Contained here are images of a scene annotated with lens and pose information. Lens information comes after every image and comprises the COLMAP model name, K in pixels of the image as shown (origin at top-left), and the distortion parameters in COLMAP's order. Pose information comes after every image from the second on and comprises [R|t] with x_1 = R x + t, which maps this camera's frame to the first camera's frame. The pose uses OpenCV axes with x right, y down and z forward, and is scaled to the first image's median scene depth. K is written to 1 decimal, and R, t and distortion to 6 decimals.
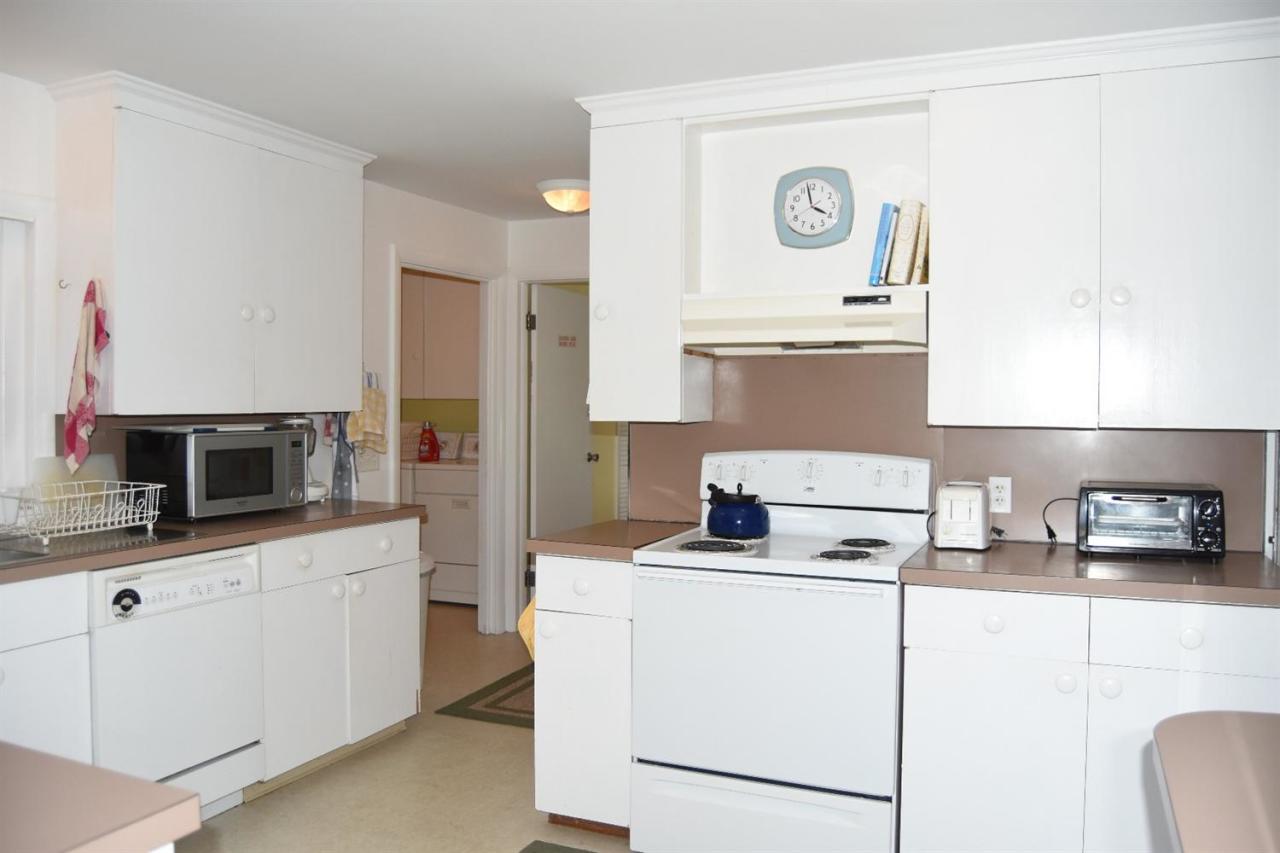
lens RADIAL K [[1017.6, 0, 640.0], [0, 1017.6, 426.5], [0, 0, 1]] dist [-0.085756, 0.040115]
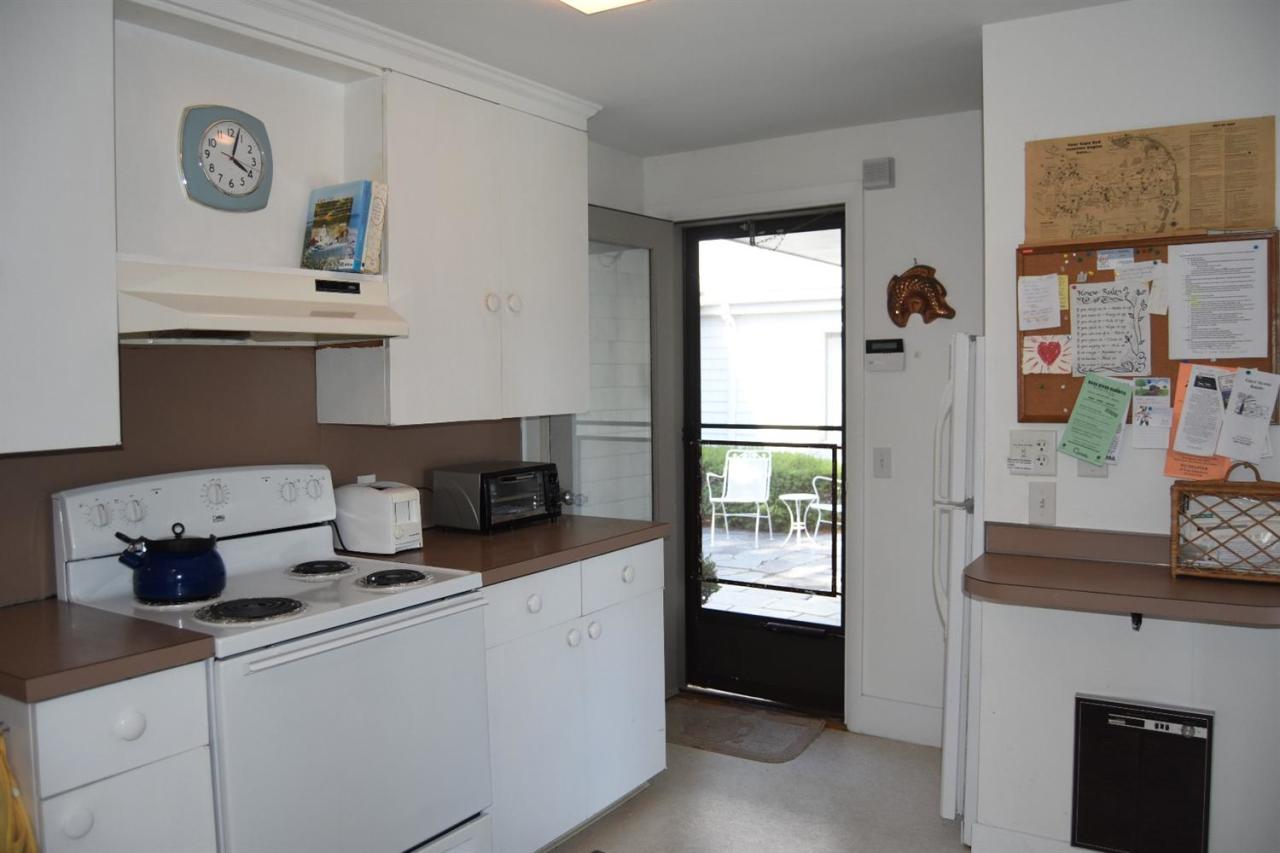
lens RADIAL K [[1017.6, 0, 640.0], [0, 1017.6, 426.5], [0, 0, 1]] dist [-0.085756, 0.040115]
pose [[0.166085, -0.053674, 0.984650, -0.562611], [0.038358, 0.998114, 0.047938, -0.035232], [-0.985365, 0.029808, 0.167830, 0.575118]]
